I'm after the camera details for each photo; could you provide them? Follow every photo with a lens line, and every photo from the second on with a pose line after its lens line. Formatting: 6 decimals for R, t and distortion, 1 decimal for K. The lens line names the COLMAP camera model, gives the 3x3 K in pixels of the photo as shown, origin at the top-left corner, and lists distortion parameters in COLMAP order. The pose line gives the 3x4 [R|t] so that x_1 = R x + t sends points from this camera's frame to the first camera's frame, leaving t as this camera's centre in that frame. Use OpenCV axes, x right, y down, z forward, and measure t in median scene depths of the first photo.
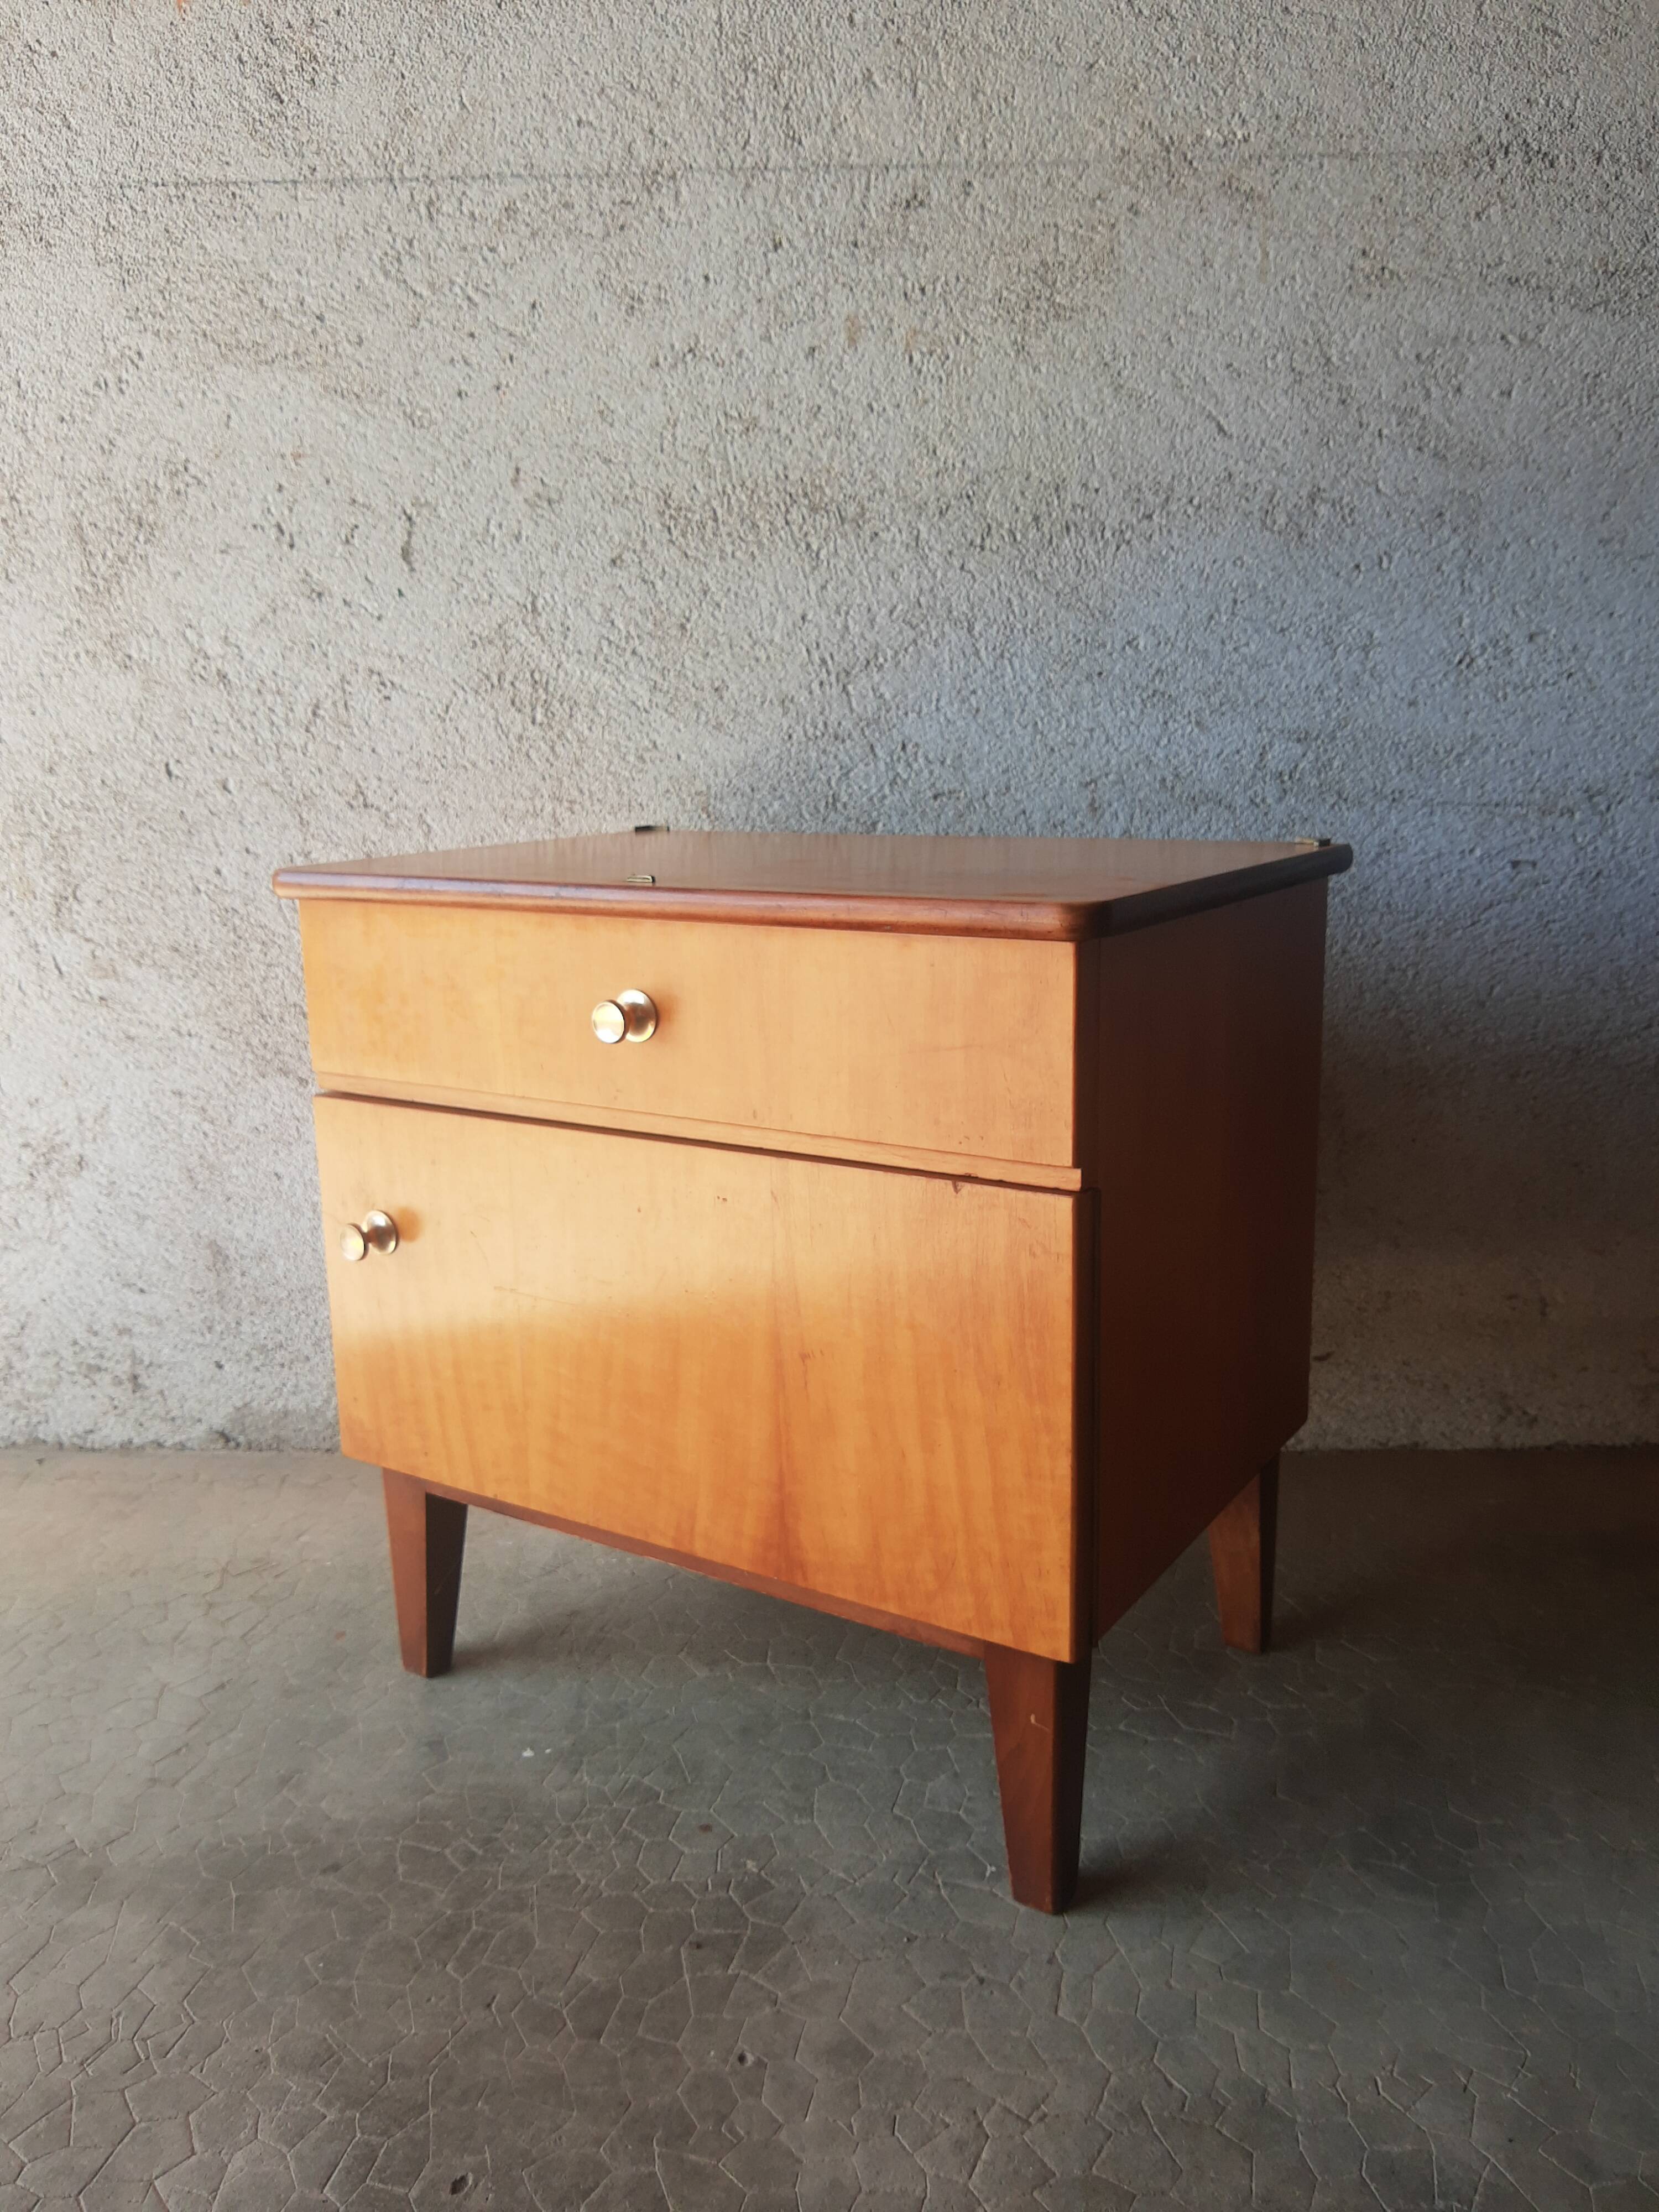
lens RADIAL K [[1729.6, 0, 827.5], [0, 1729.6, 1108.6], [0, 0, 1]] dist [-0.031025, 0.030982]
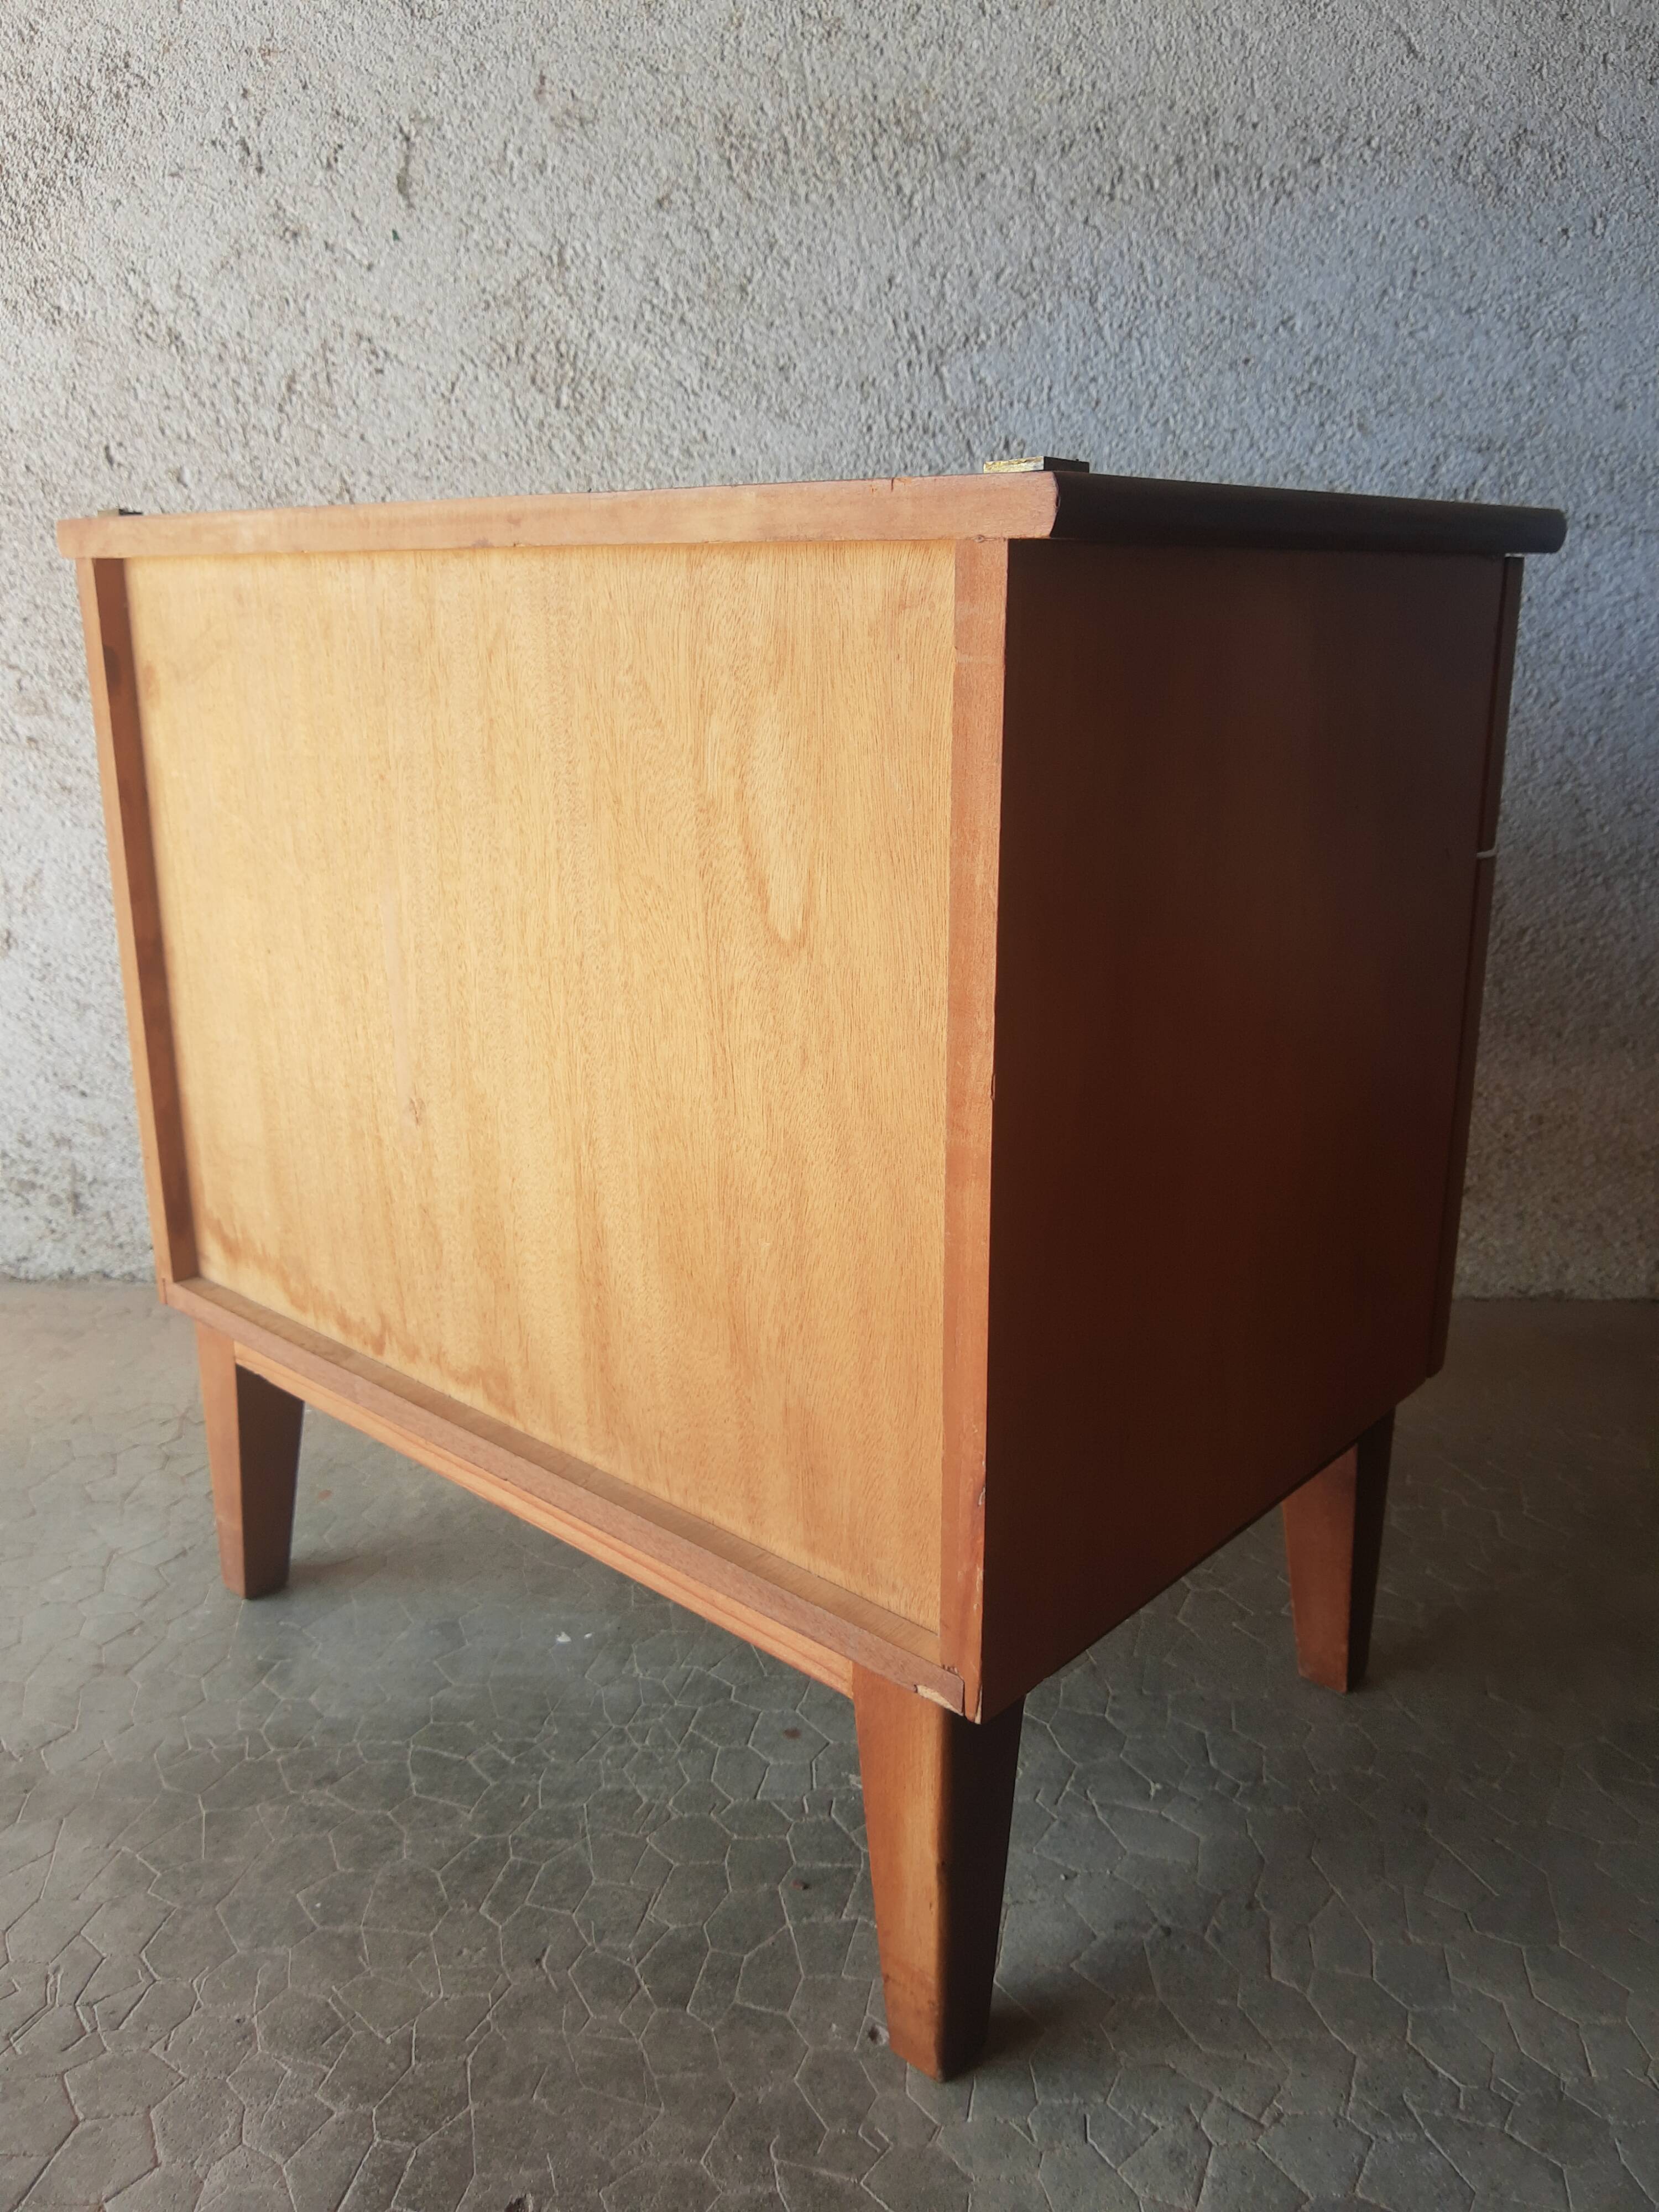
lens RADIAL K [[1729.6, 0, 831.4], [0, 1729.6, 1101.5], [0, 0, 1]] dist [-0.031025, 0.030982]
pose [[0.999432, 0.016113, 0.029614, -0.060116], [-0.018075, 0.997573, 0.067236, 0.051003], [-0.028459, -0.067733, 0.997298, 0.158242]]
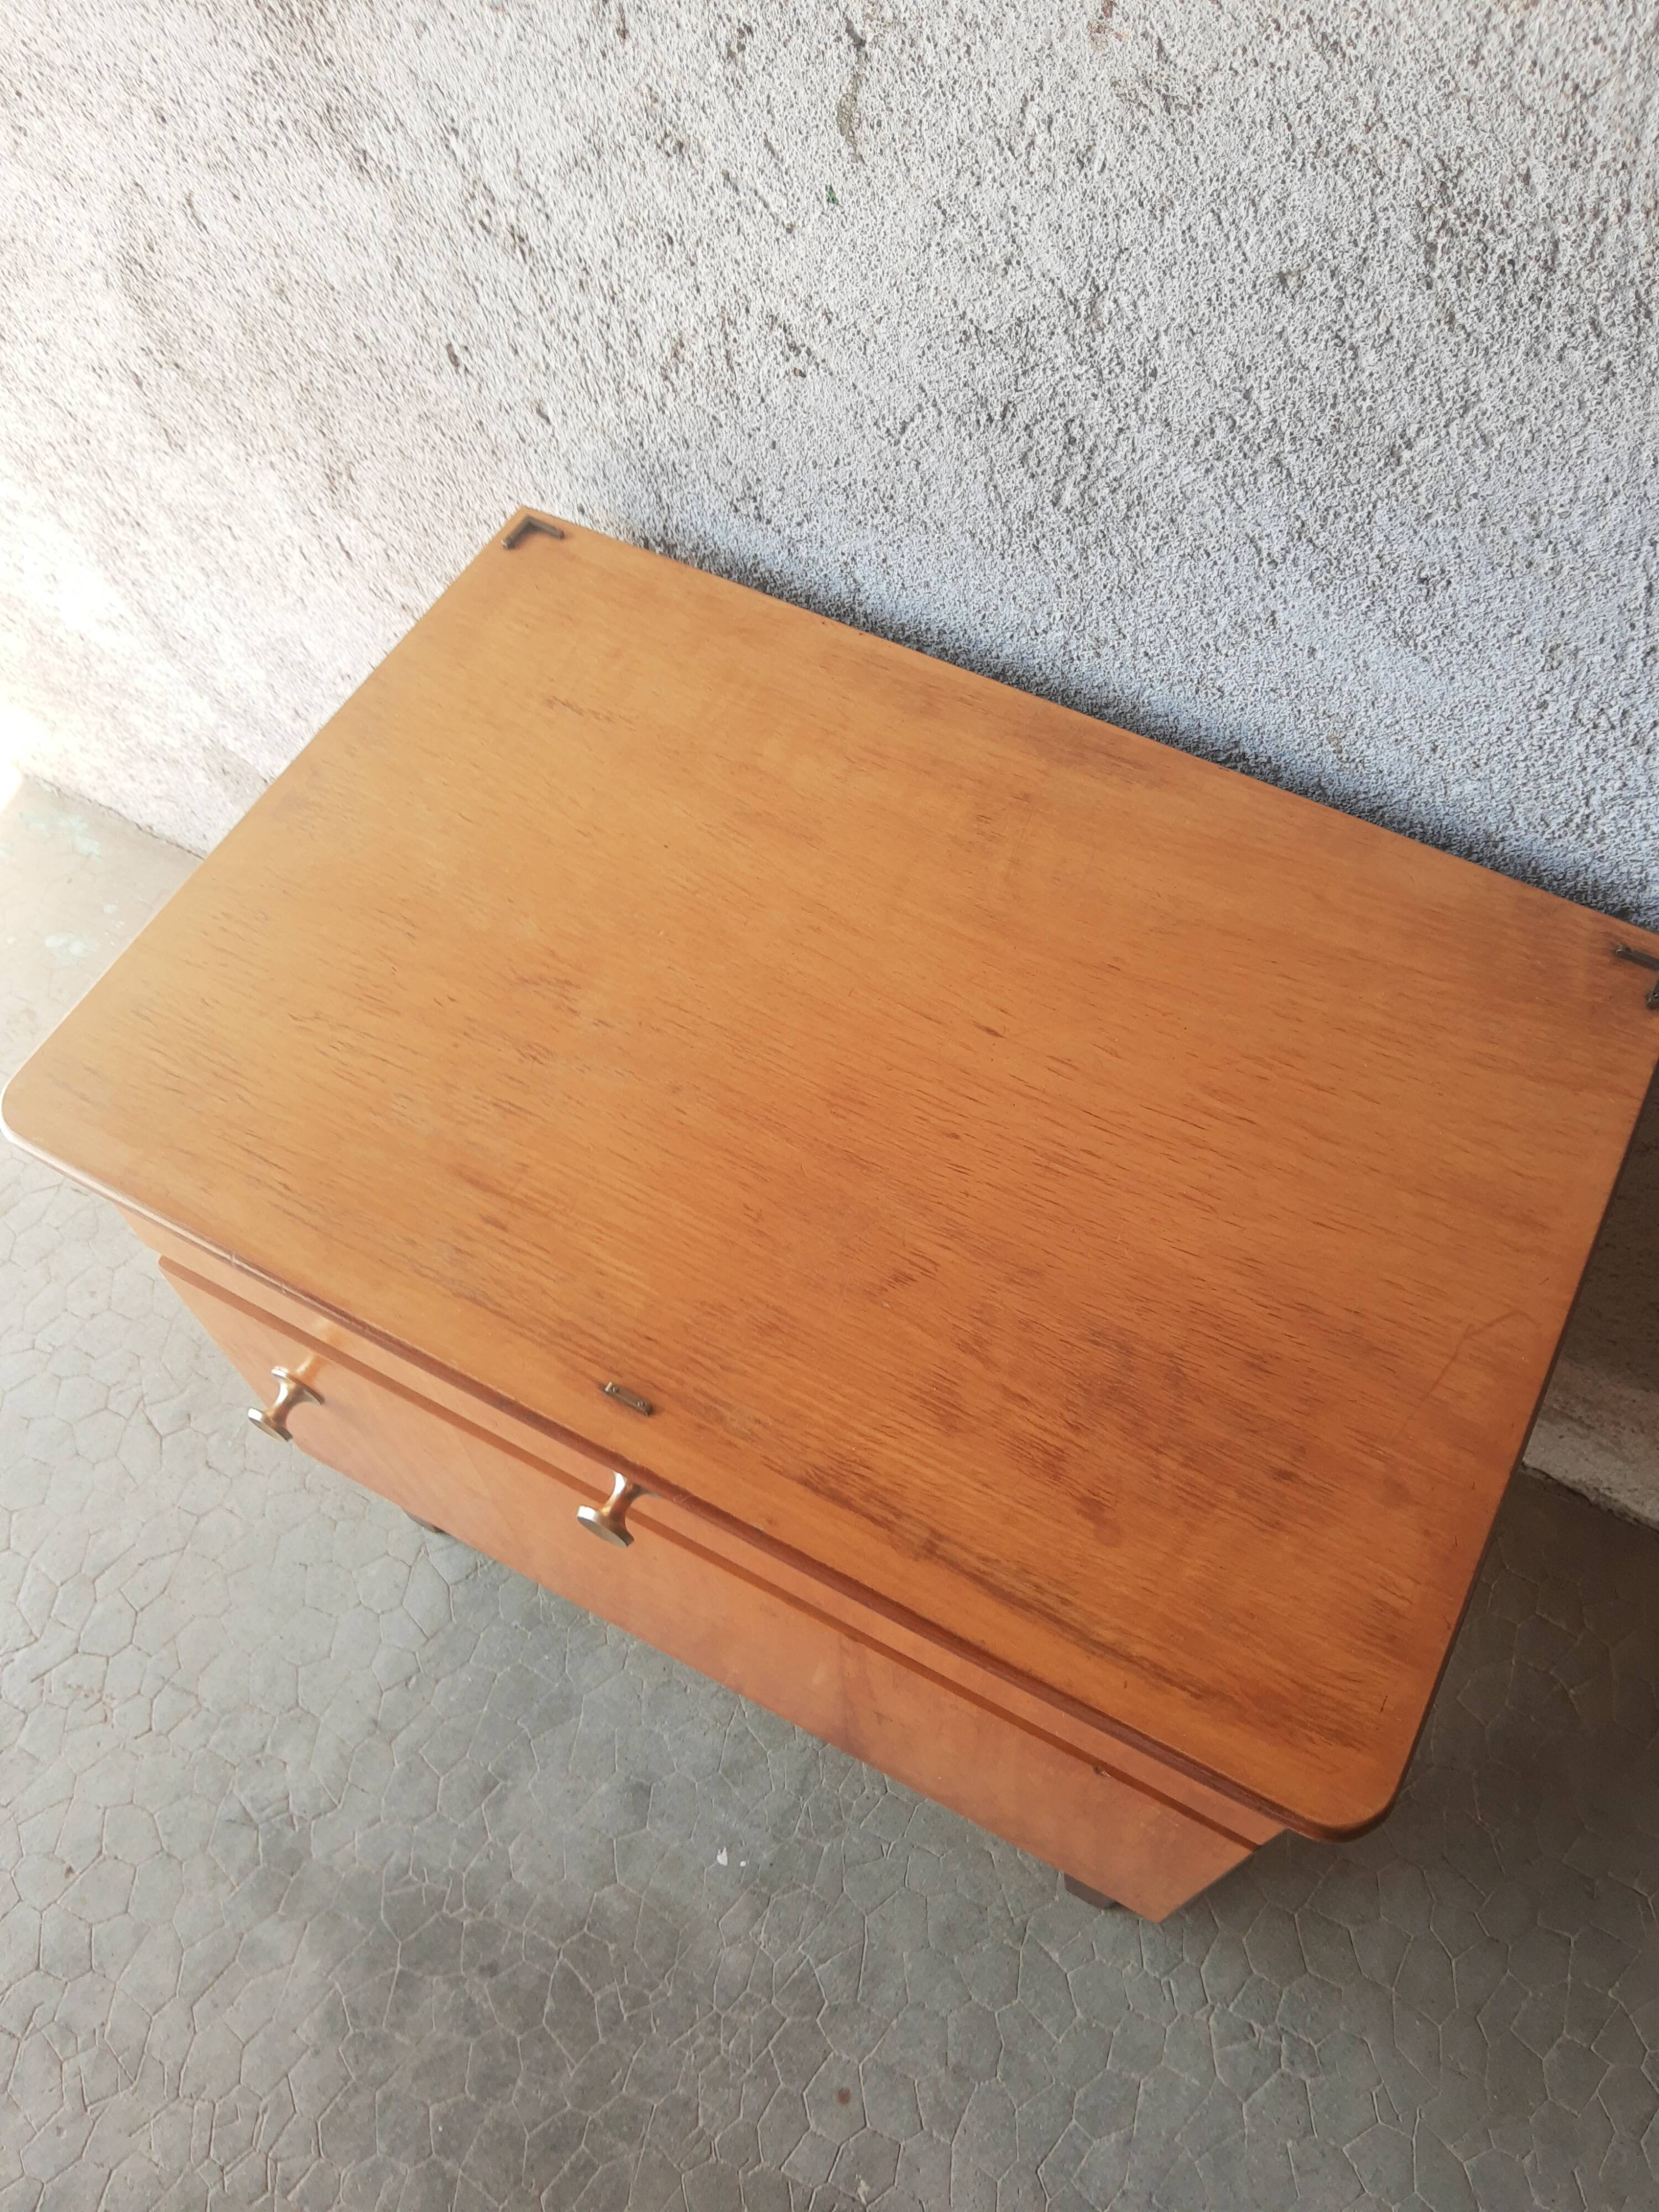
lens RADIAL K [[1729.6, 0, 849.2], [0, 1729.6, 1078.3], [0, 0, 1]] dist [-0.031025, 0.030982]
pose [[0.903618, 0.372446, -0.211562, -0.056951], [-0.105882, 0.672805, 0.732204, -0.483893], [0.415046, -0.639232, 0.647394, 0.553737]]
